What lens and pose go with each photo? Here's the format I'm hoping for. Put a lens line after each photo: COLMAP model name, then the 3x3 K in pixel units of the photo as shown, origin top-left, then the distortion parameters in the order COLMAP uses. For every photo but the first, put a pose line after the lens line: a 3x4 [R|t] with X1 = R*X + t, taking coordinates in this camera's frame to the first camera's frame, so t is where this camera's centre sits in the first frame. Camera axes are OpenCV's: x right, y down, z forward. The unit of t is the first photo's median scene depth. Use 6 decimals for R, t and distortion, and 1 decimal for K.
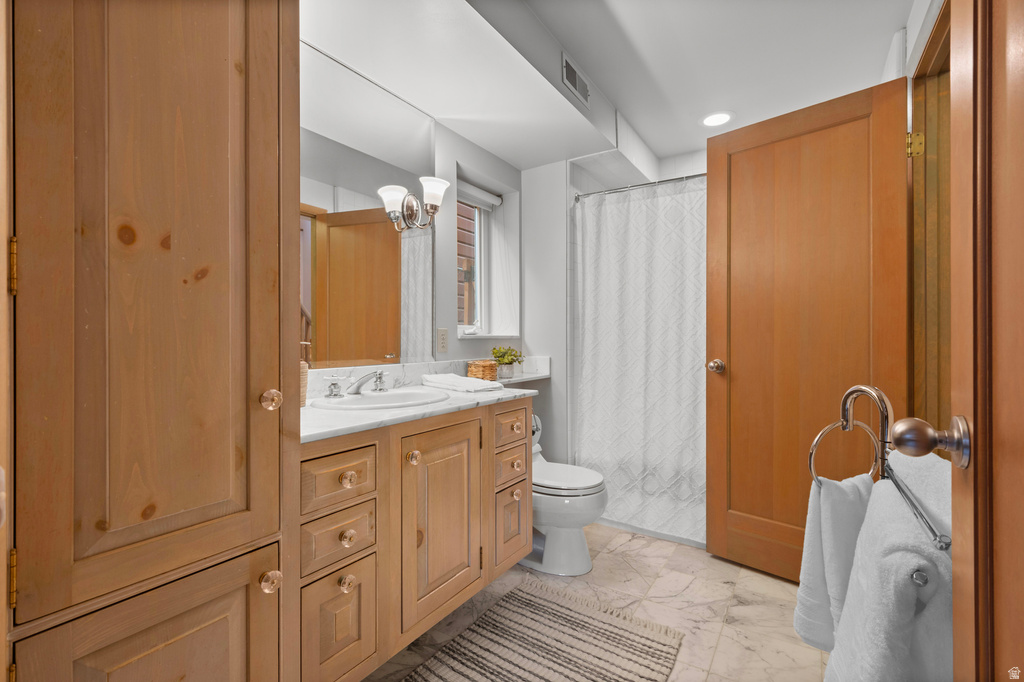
lens RADIAL K [[461.3, 0, 511.3], [0, 461.3, 343.2], [0, 0, 1]] dist [-0.000477, -0.000748]
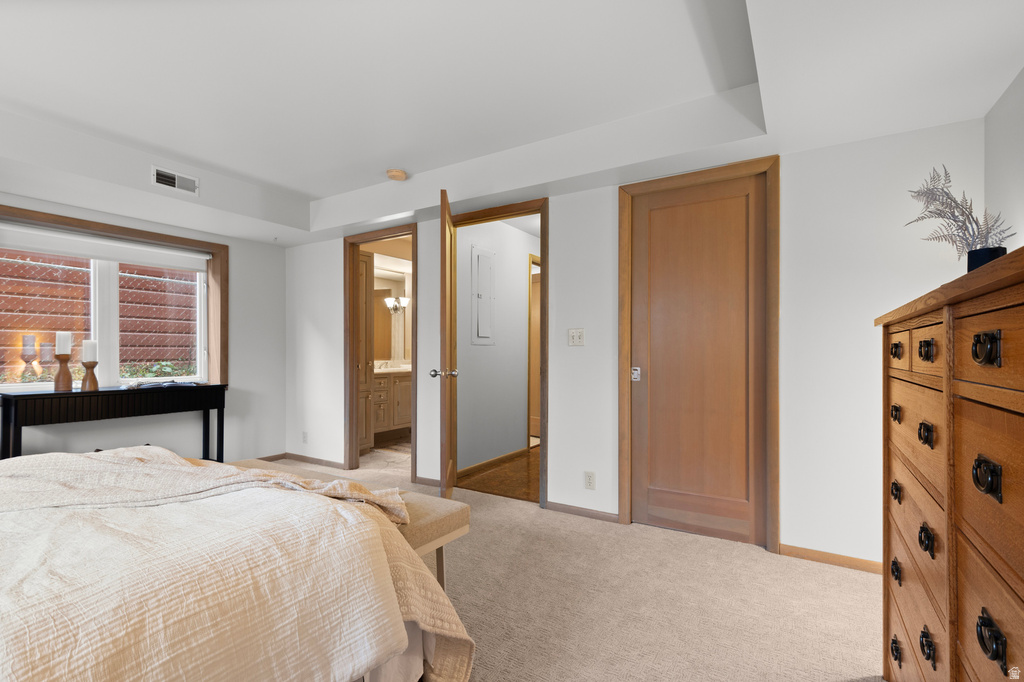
lens RADIAL K [[461.3, 0, 511.3], [0, 461.3, 343.2], [0, 0, 1]] dist [-0.000477, -0.000748]
pose [[0.999518, 0.005430, 0.030565, 0.422269], [-0.004810, 0.999782, -0.020325, -0.011964], [-0.030669, 0.020169, 0.999326, -1.941791]]
